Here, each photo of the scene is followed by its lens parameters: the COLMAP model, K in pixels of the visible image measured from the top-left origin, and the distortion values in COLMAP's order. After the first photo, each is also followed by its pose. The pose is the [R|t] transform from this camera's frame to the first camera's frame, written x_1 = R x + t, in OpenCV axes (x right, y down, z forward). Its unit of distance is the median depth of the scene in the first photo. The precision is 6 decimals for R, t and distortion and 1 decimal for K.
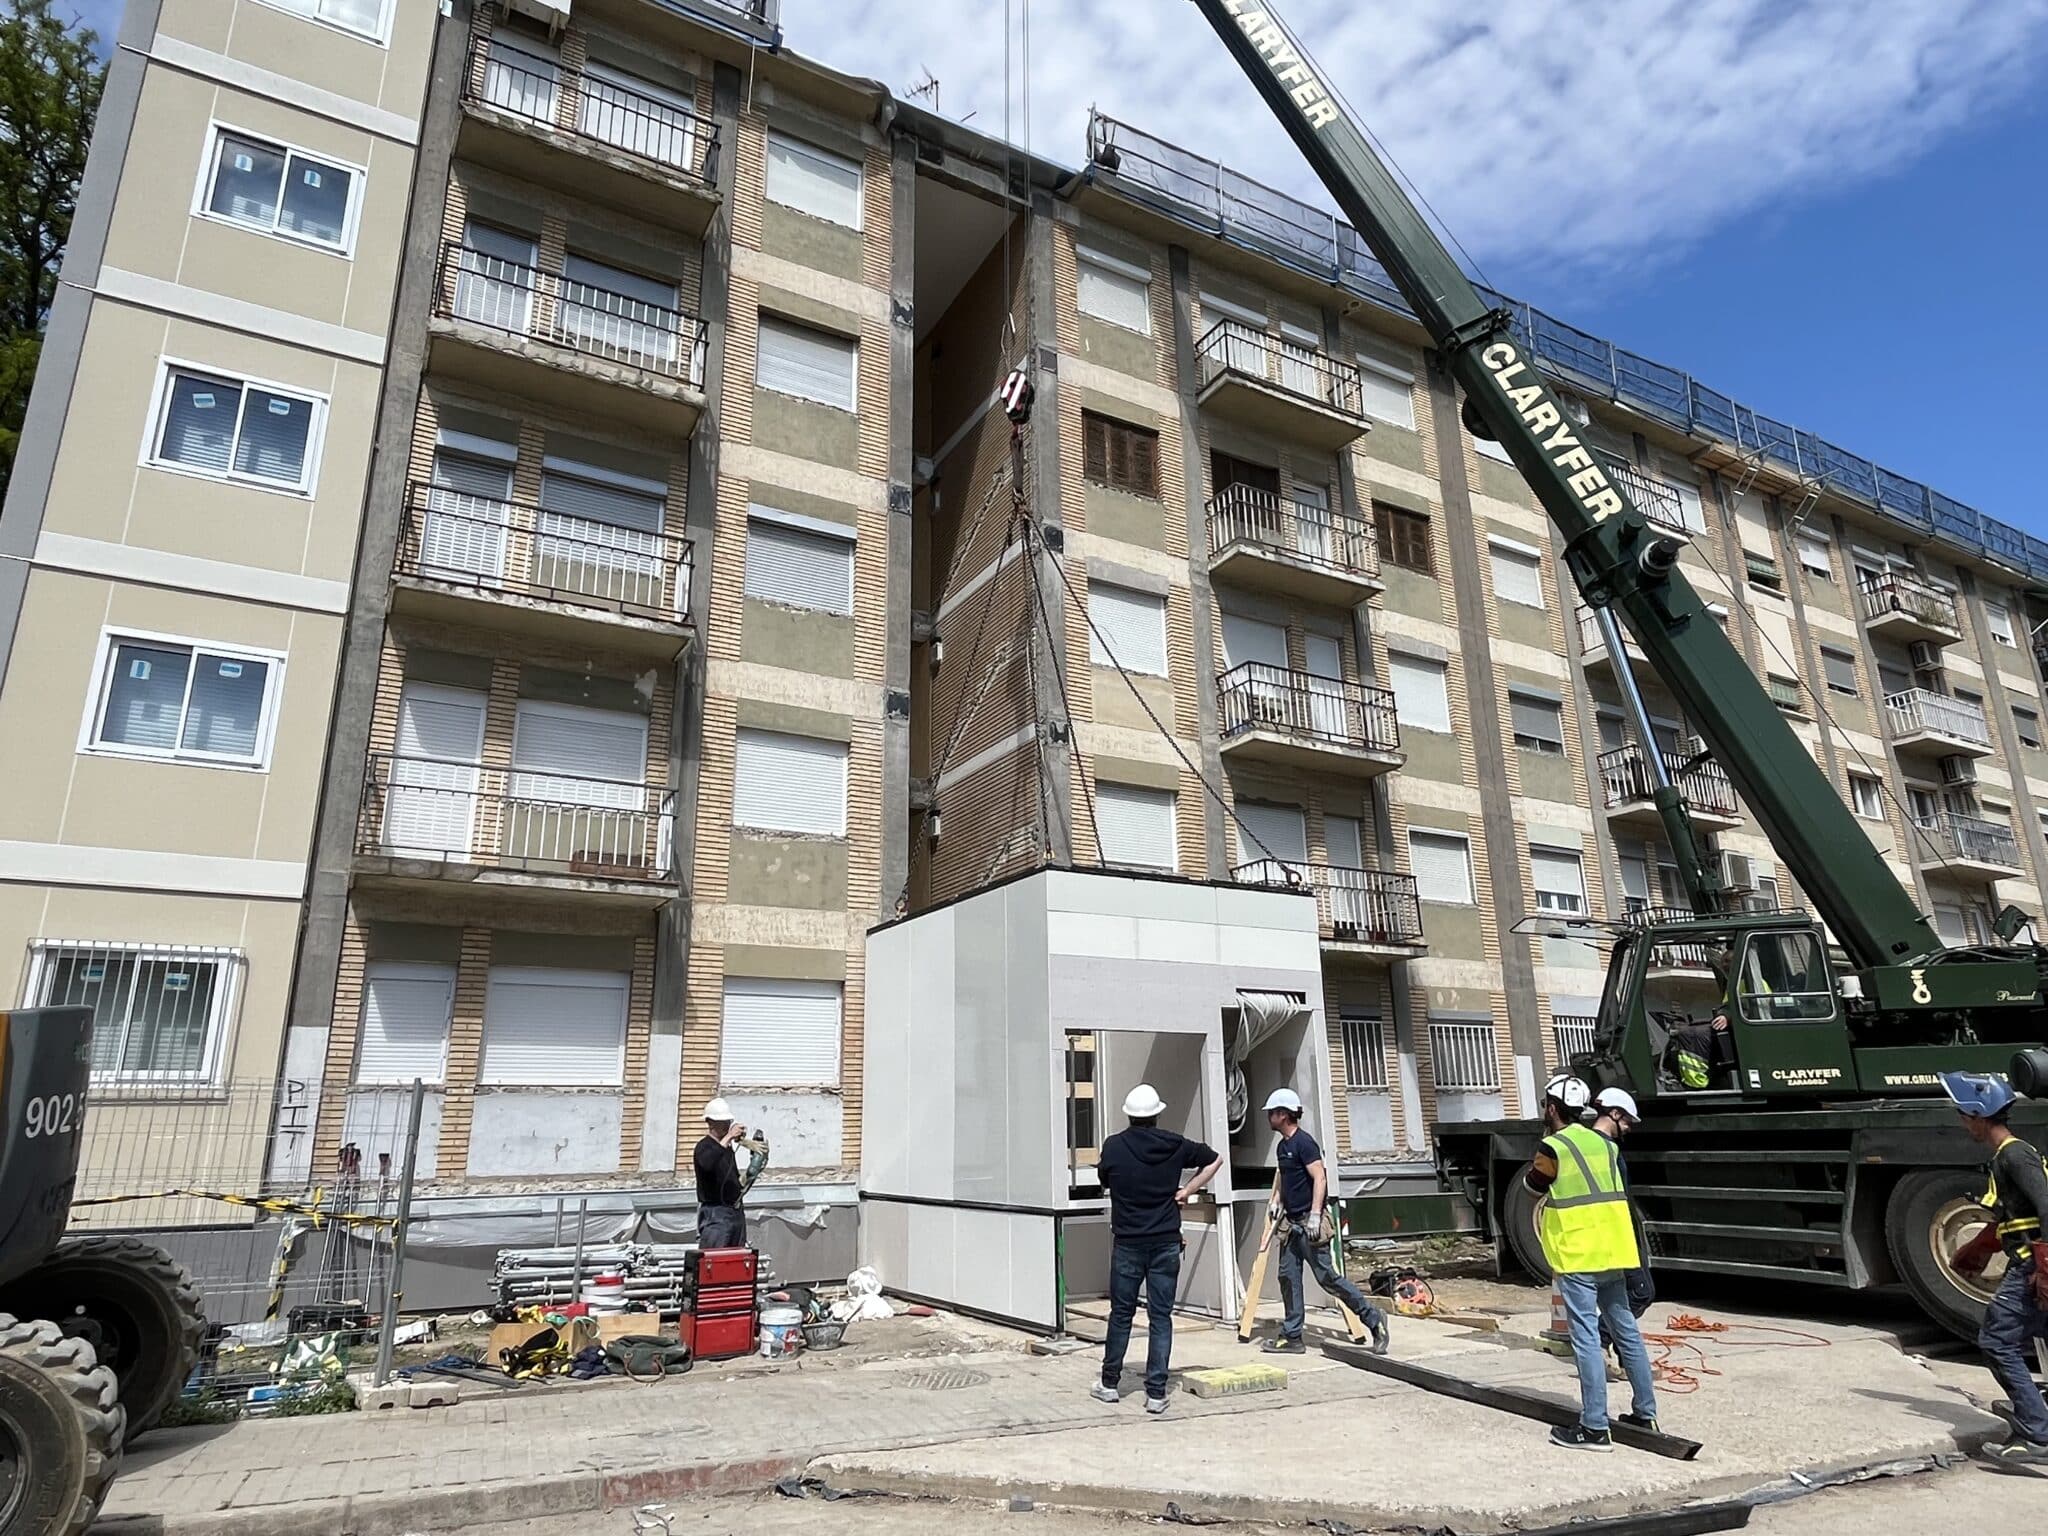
lens RADIAL K [[1225.4, 0, 1025.5], [0, 1225.4, 774.3], [0, 0, 1]] dist [-0.002164, 0.003354]
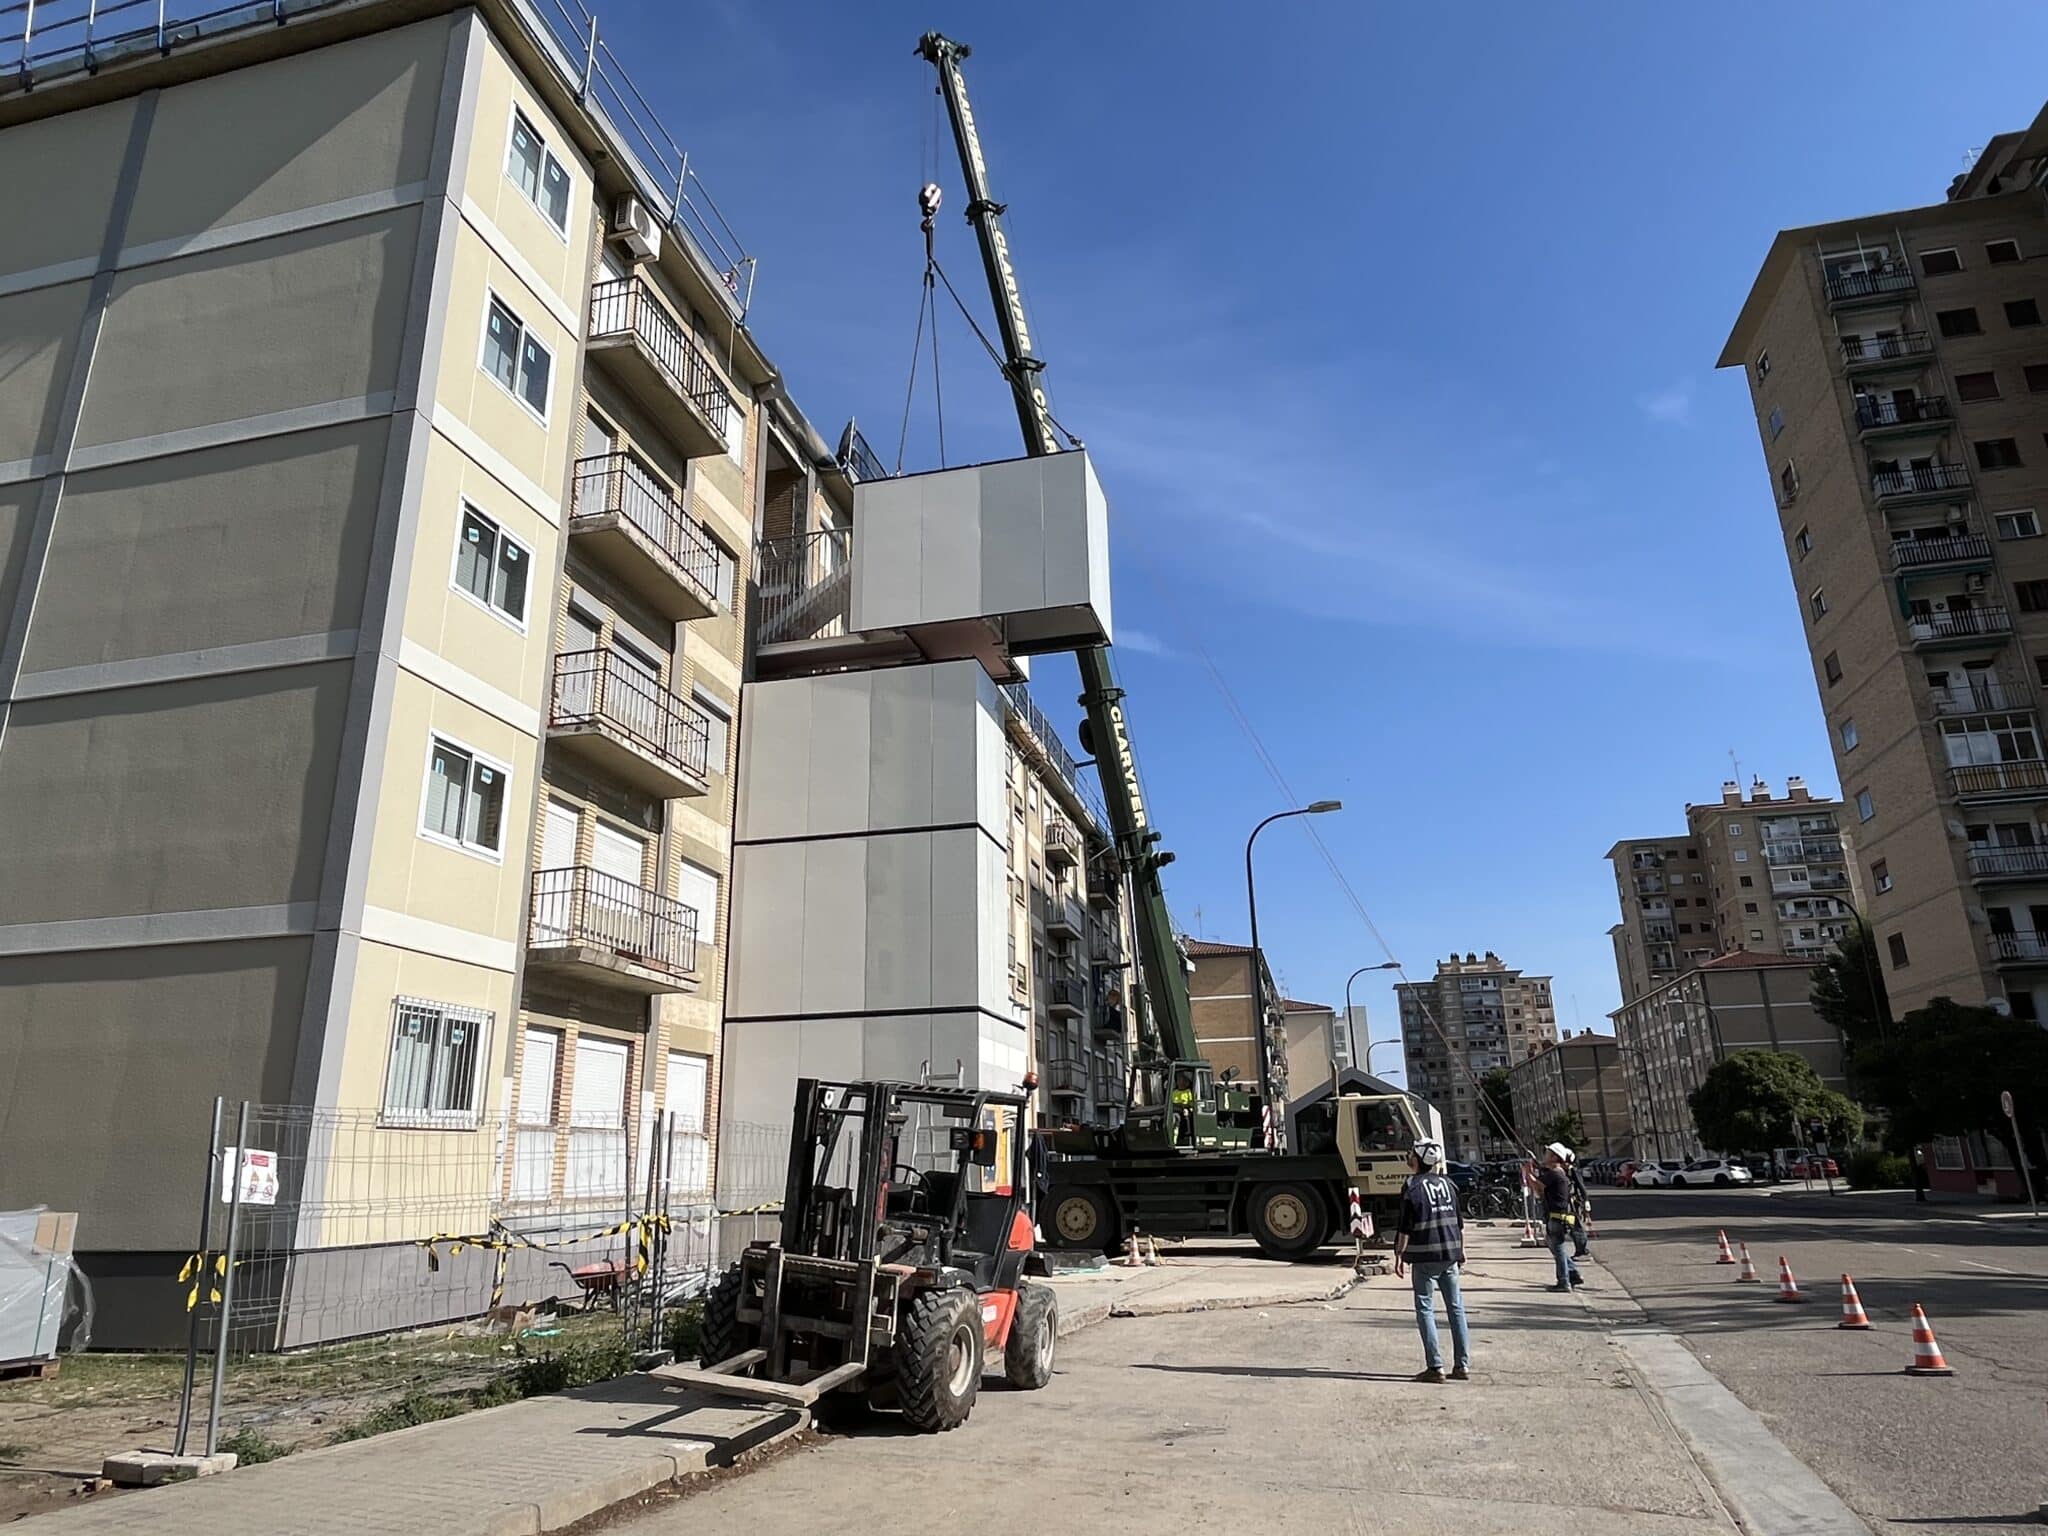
lens RADIAL K [[1250.3, 0, 1024.0], [0, 1250.3, 768.0], [0, 0, 1]] dist [-0.002461, -0.002231]
pose [[0.678165, 0.226995, 0.698975, -0.822323], [-0.198901, 0.972298, -0.122779, -0.033900], [-0.707482, -0.055762, 0.704528, -0.173314]]
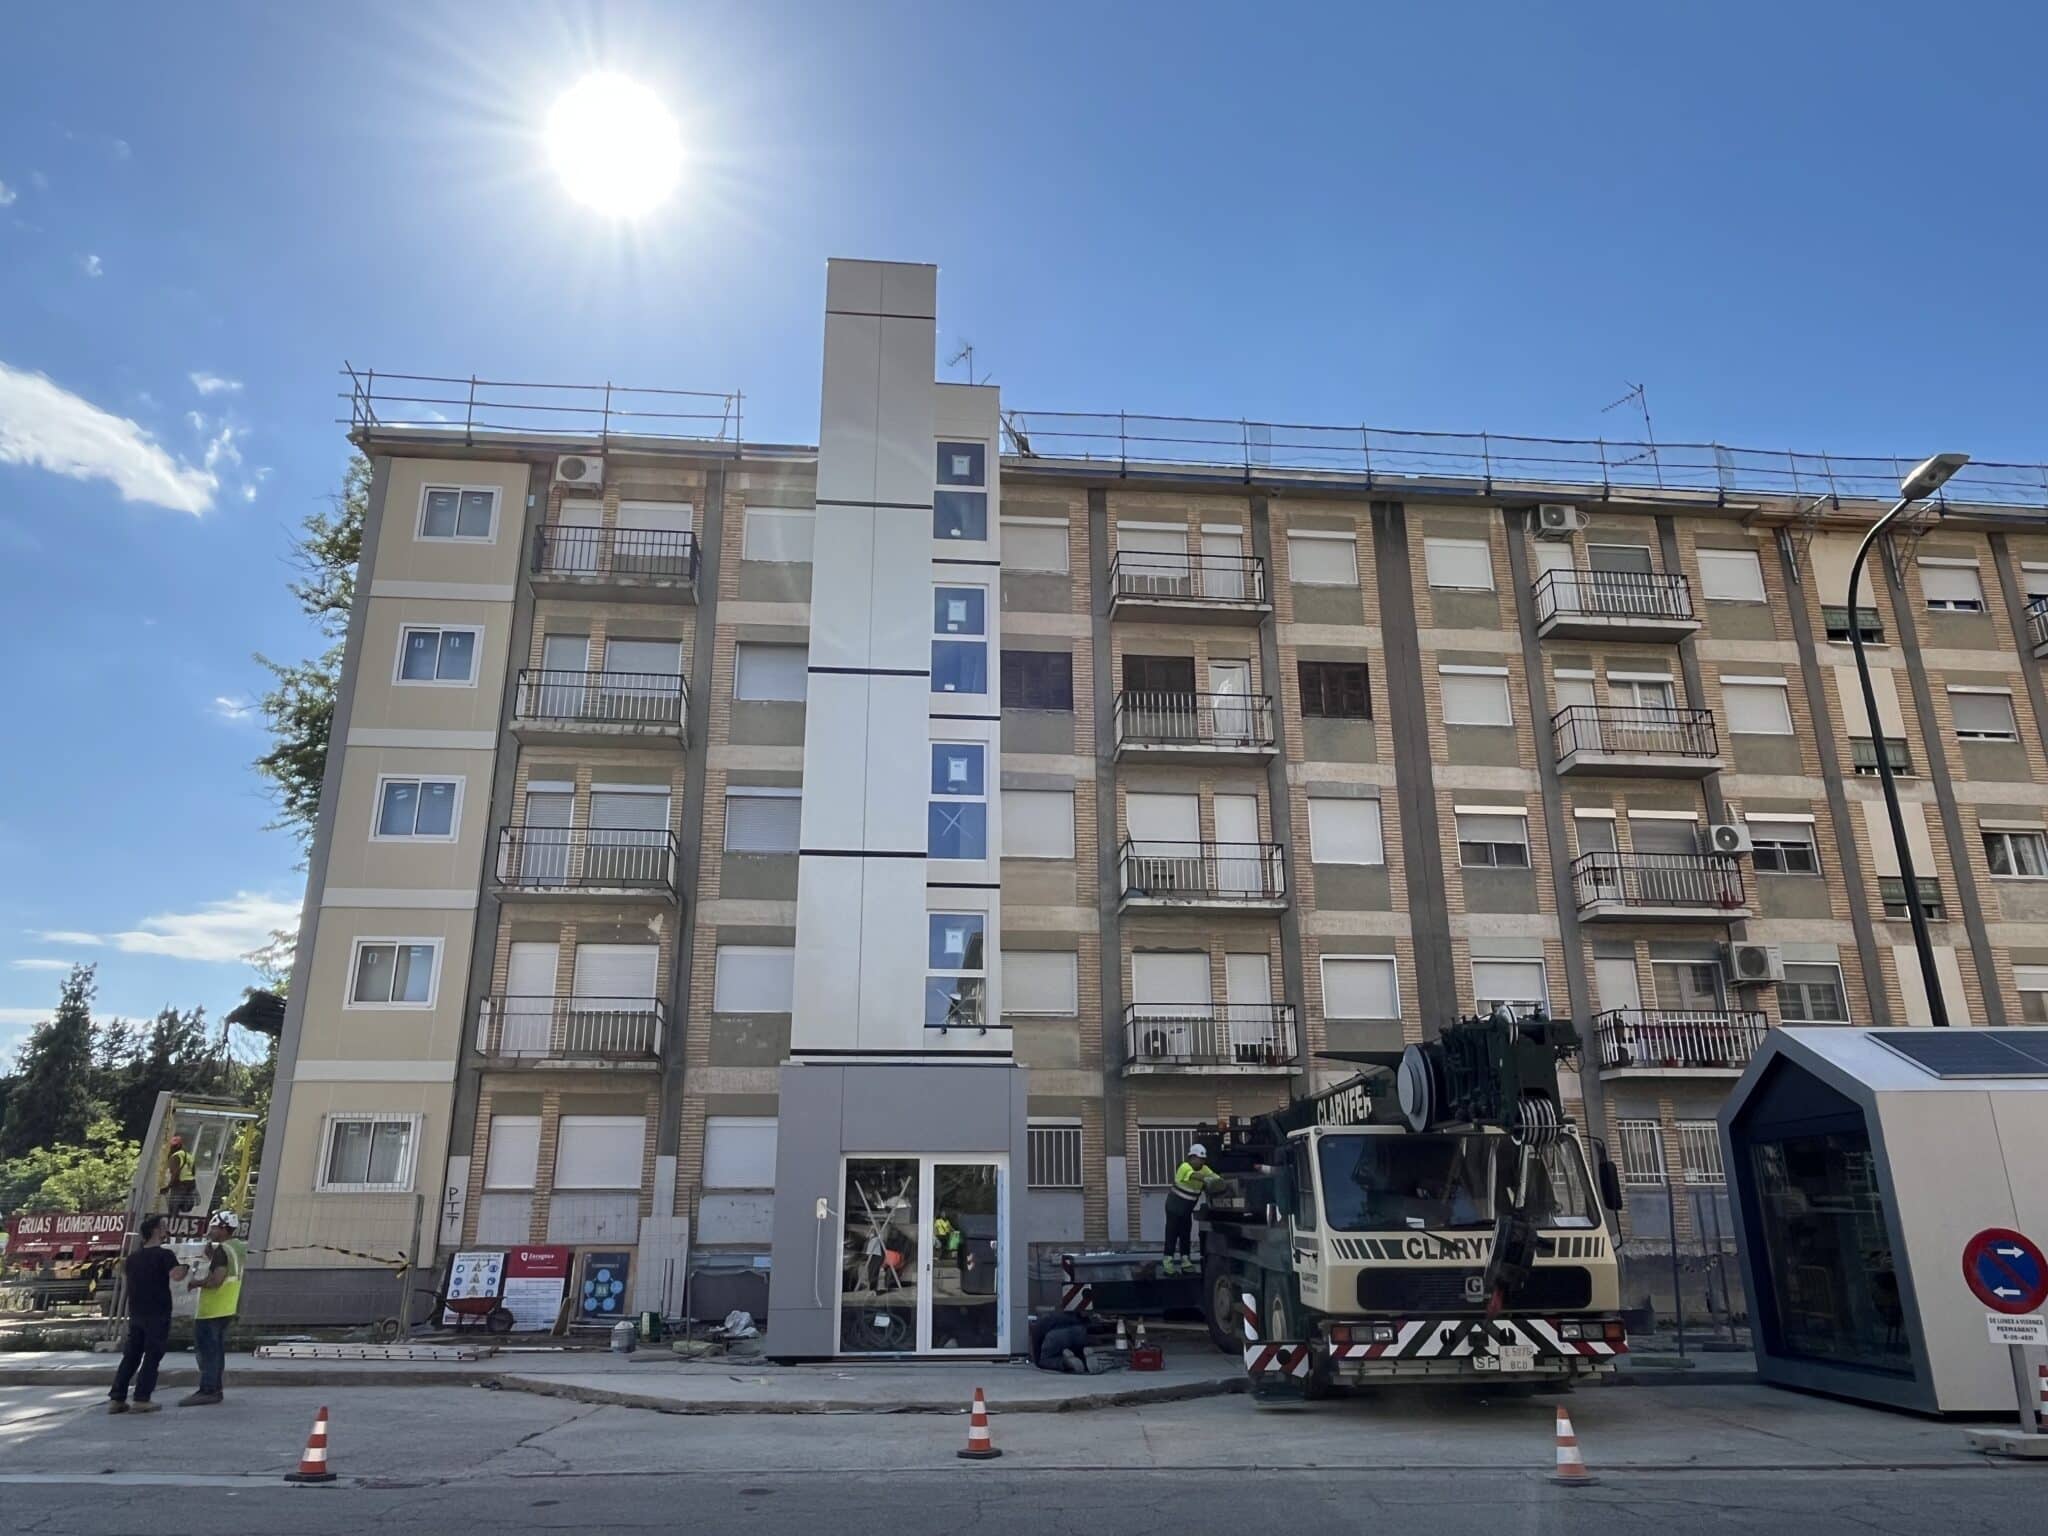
lens RADIAL K [[1291.6, 0, 1004.9], [0, 1291.6, 795.0], [0, 0, 1]] dist [0.001701, -0.001136]
pose [[0.914273, -0.109524, -0.390012, 0.627657], [0.103247, 0.993964, -0.037093, -0.109889], [0.391720, -0.006354, 0.920062, -0.271235]]
